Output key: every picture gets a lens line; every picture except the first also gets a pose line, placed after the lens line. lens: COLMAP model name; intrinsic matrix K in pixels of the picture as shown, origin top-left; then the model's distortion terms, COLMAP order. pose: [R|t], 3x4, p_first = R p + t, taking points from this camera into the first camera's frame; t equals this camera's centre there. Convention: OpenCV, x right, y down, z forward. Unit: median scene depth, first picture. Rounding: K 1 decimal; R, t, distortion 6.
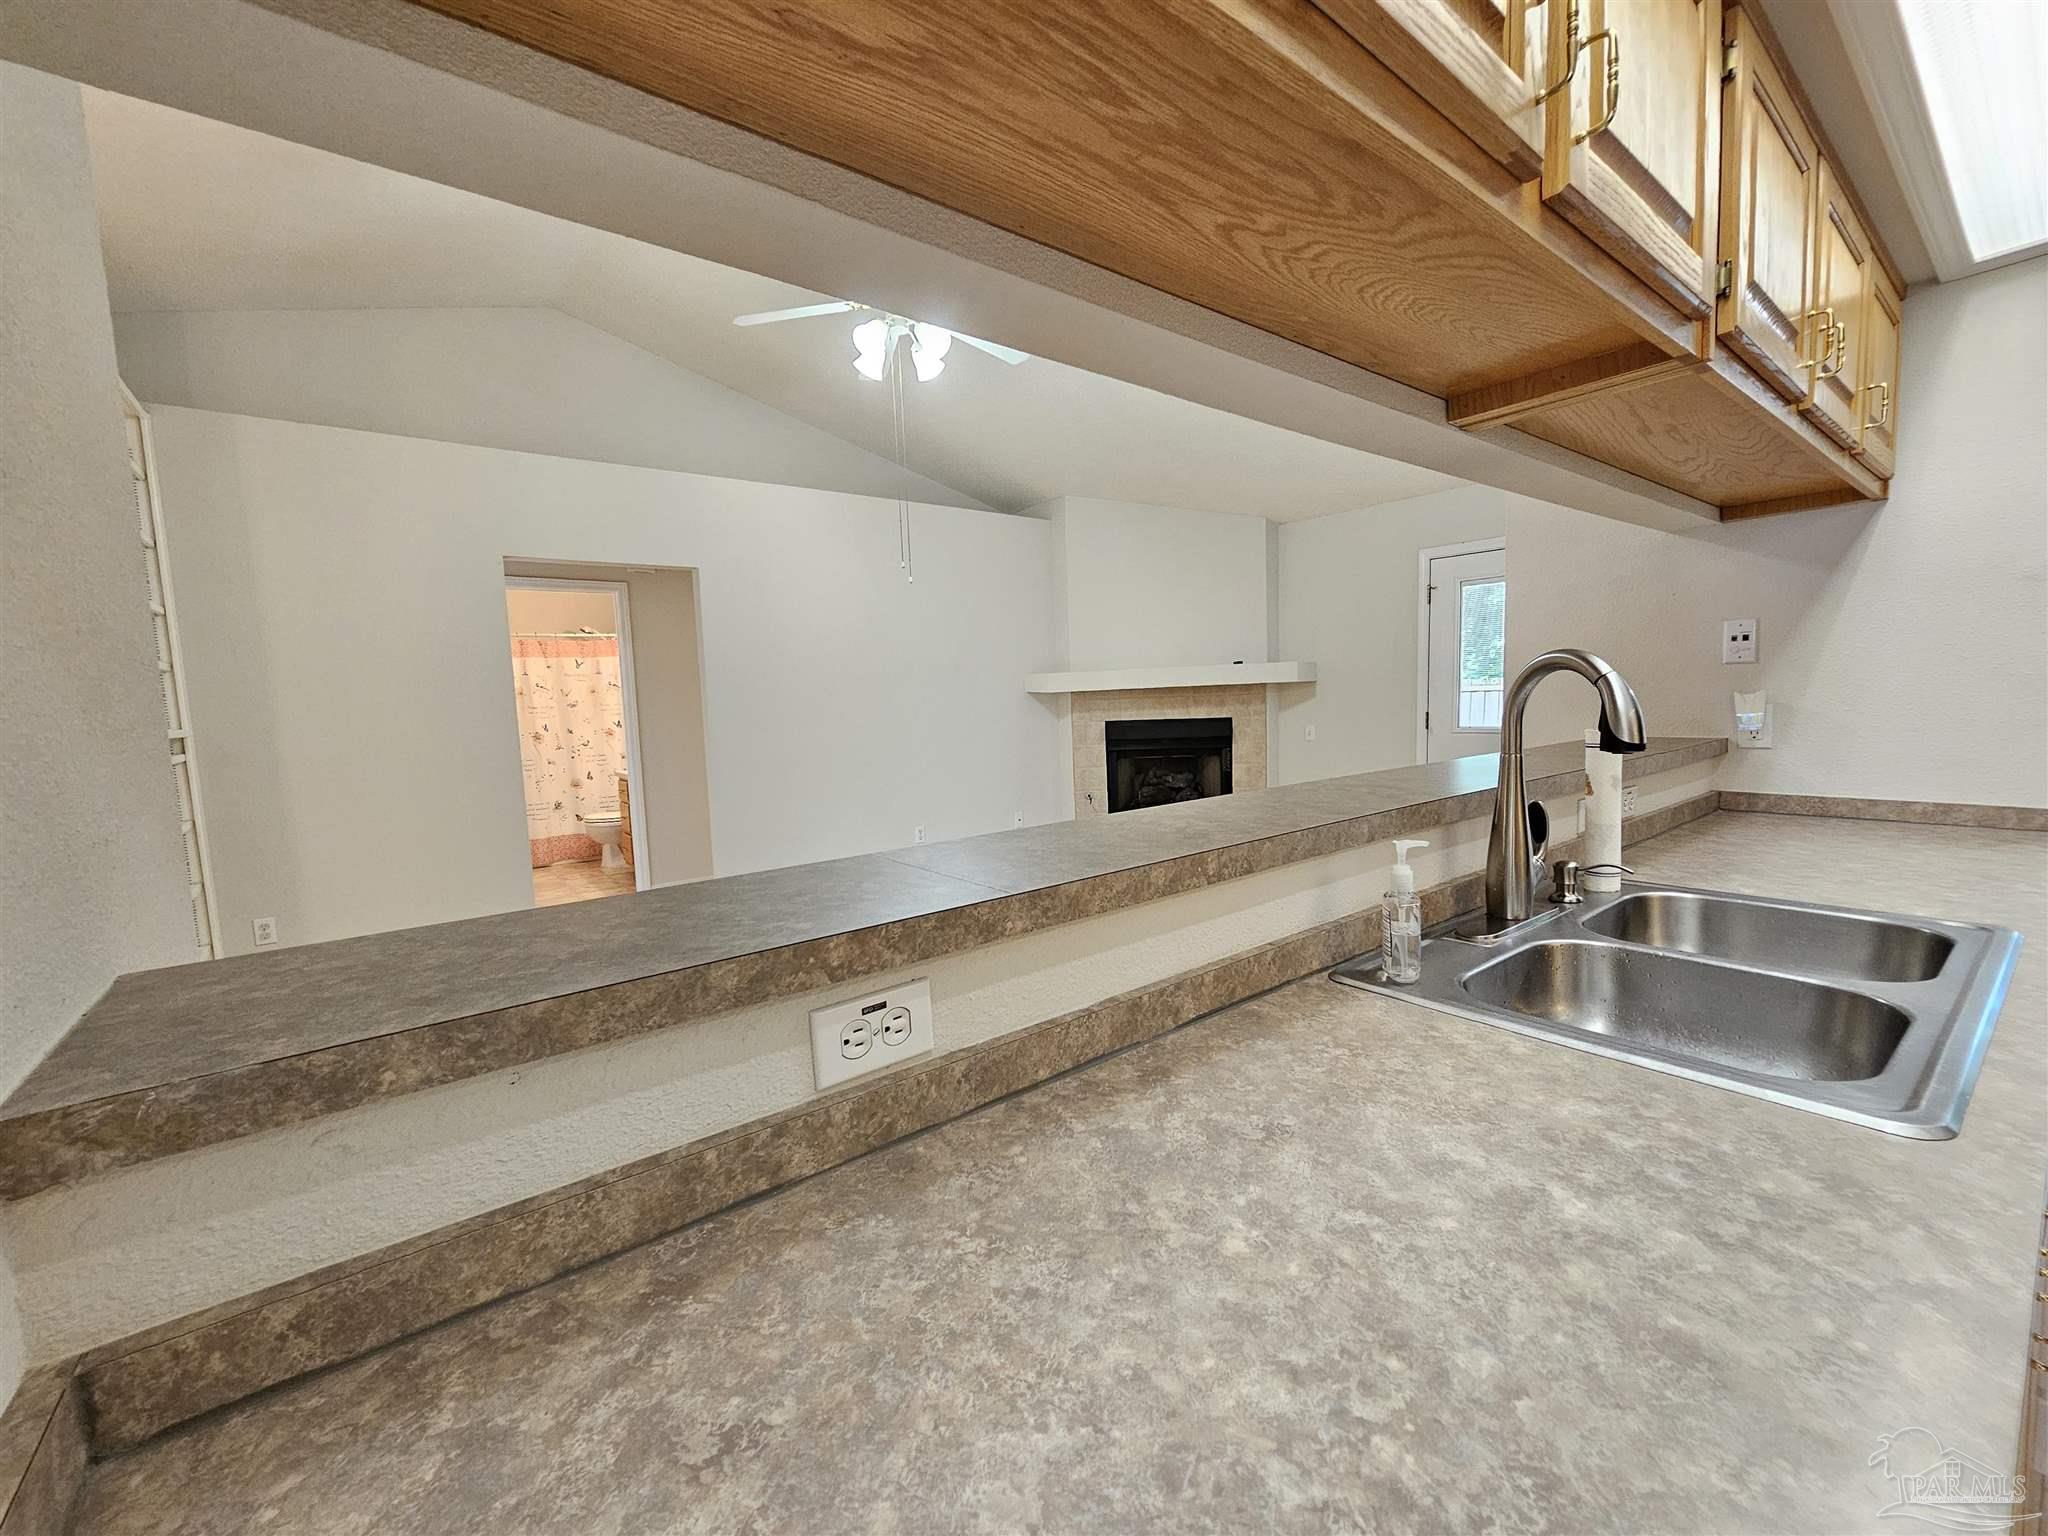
lens RADIAL K [[841.6, 0, 1024.9], [0, 841.6, 776.4], [0, 0, 1]] dist [0.002162, 0.000986]
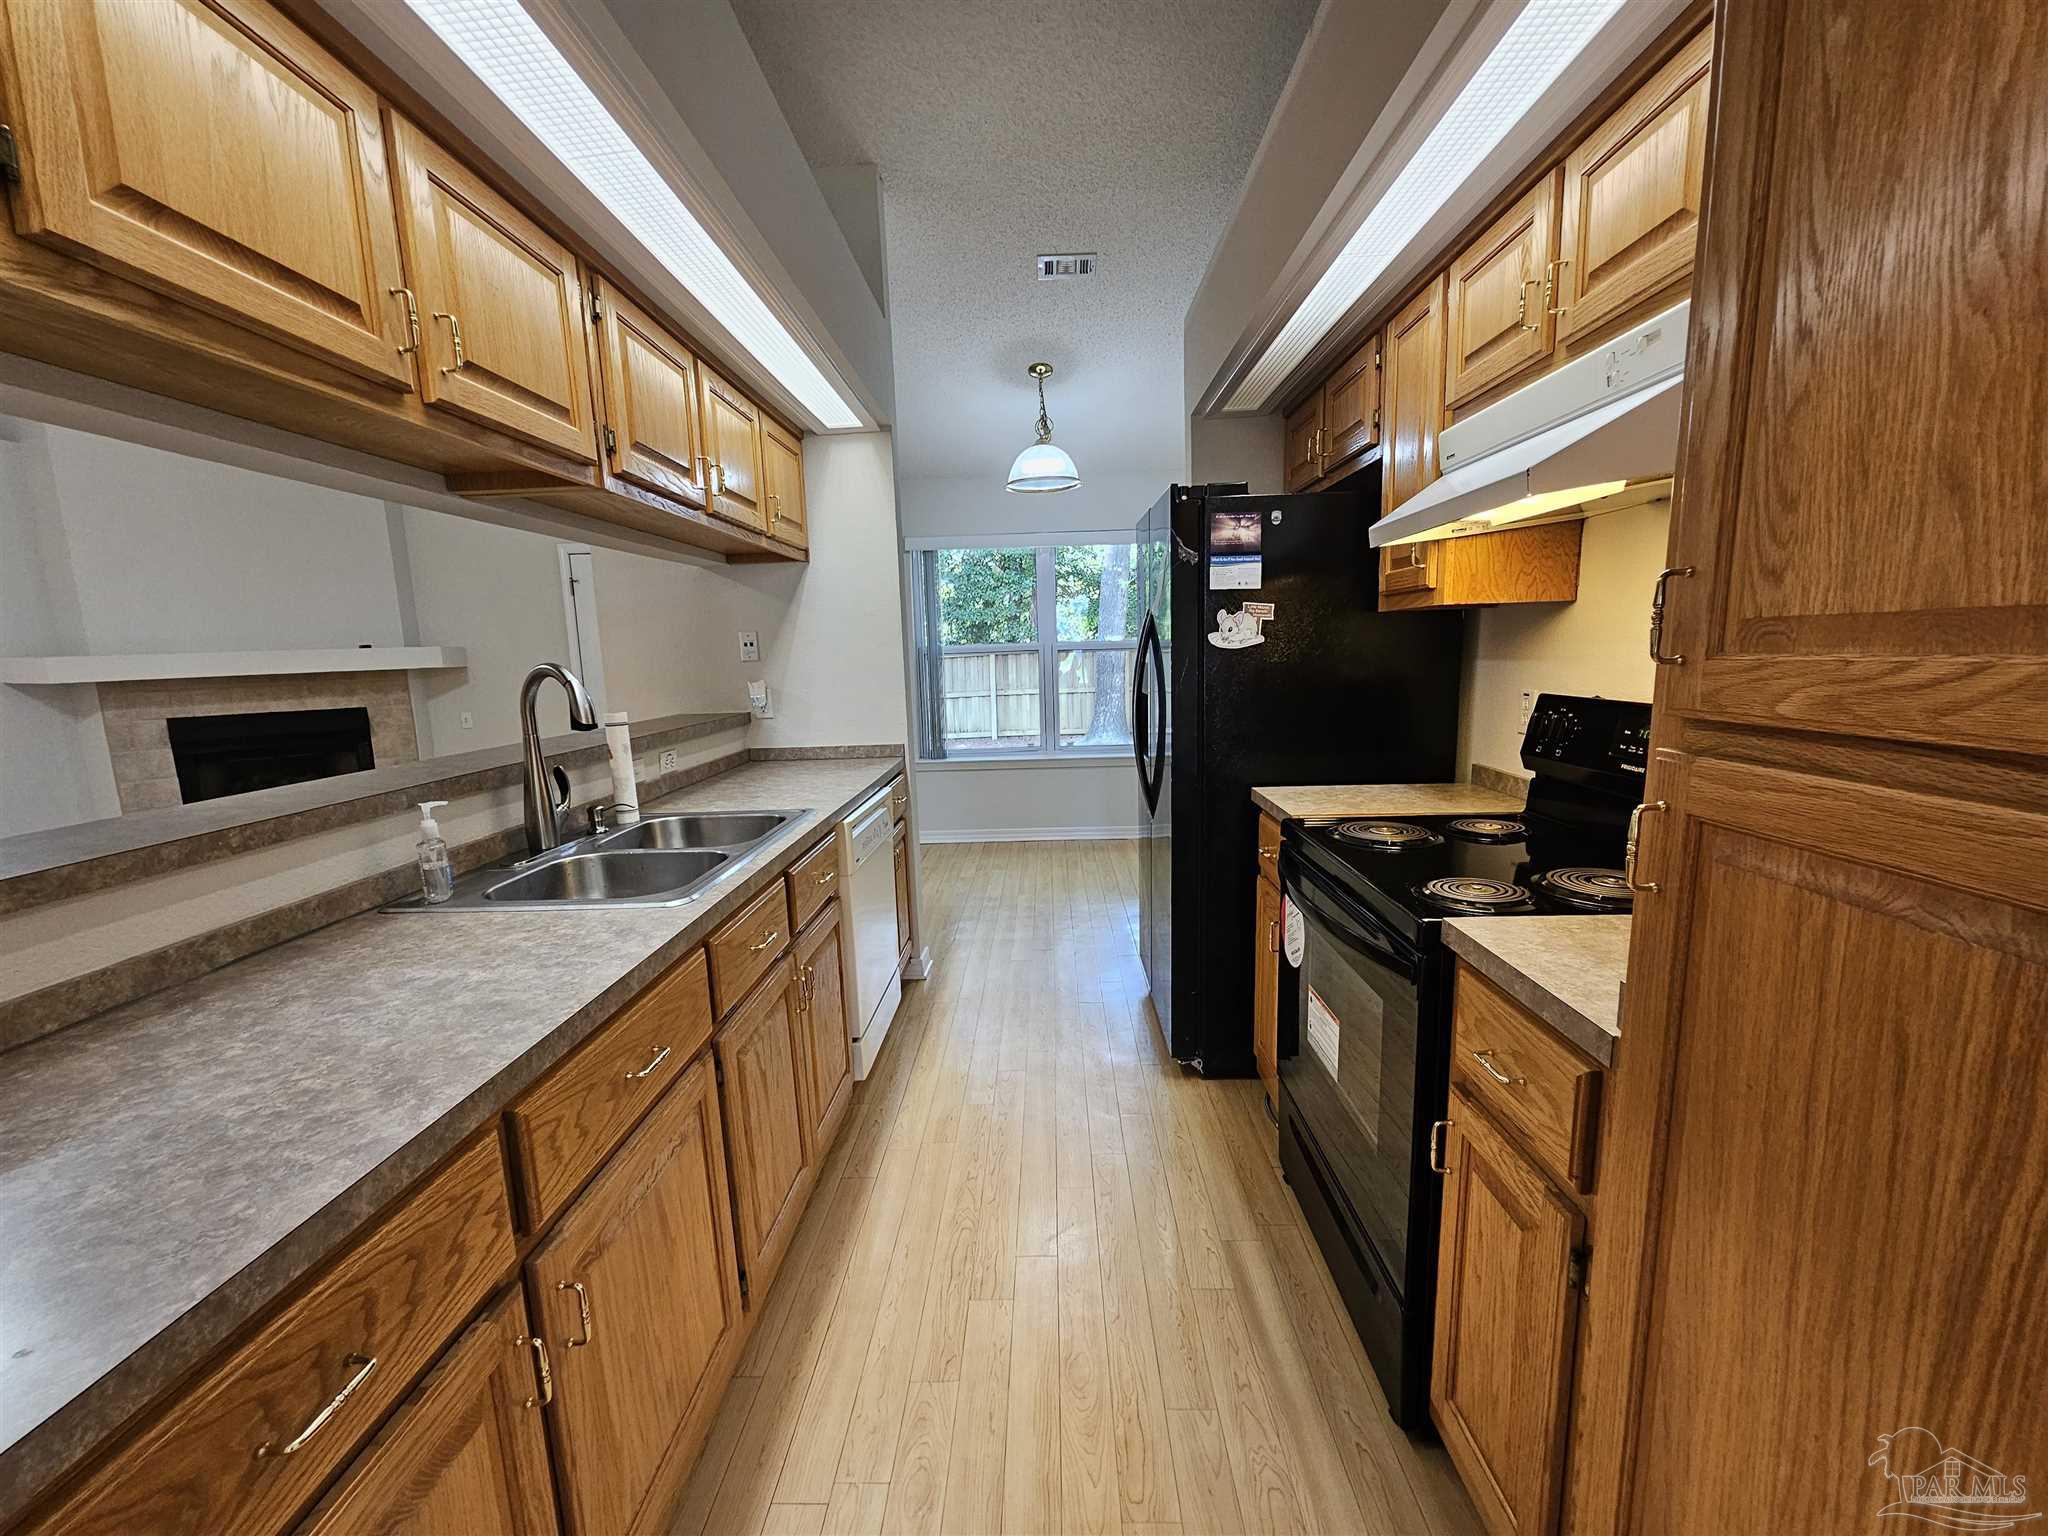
lens RADIAL K [[841.6, 0, 1024.9], [0, 841.6, 776.4], [0, 0, 1]] dist [0.002162, 0.000986]
pose [[0.640742, -0.104343, 0.760633, 0.024054], [0.085240, 0.994265, 0.064587, 0.026611], [-0.763010, 0.023453, 0.645961, -0.673057]]
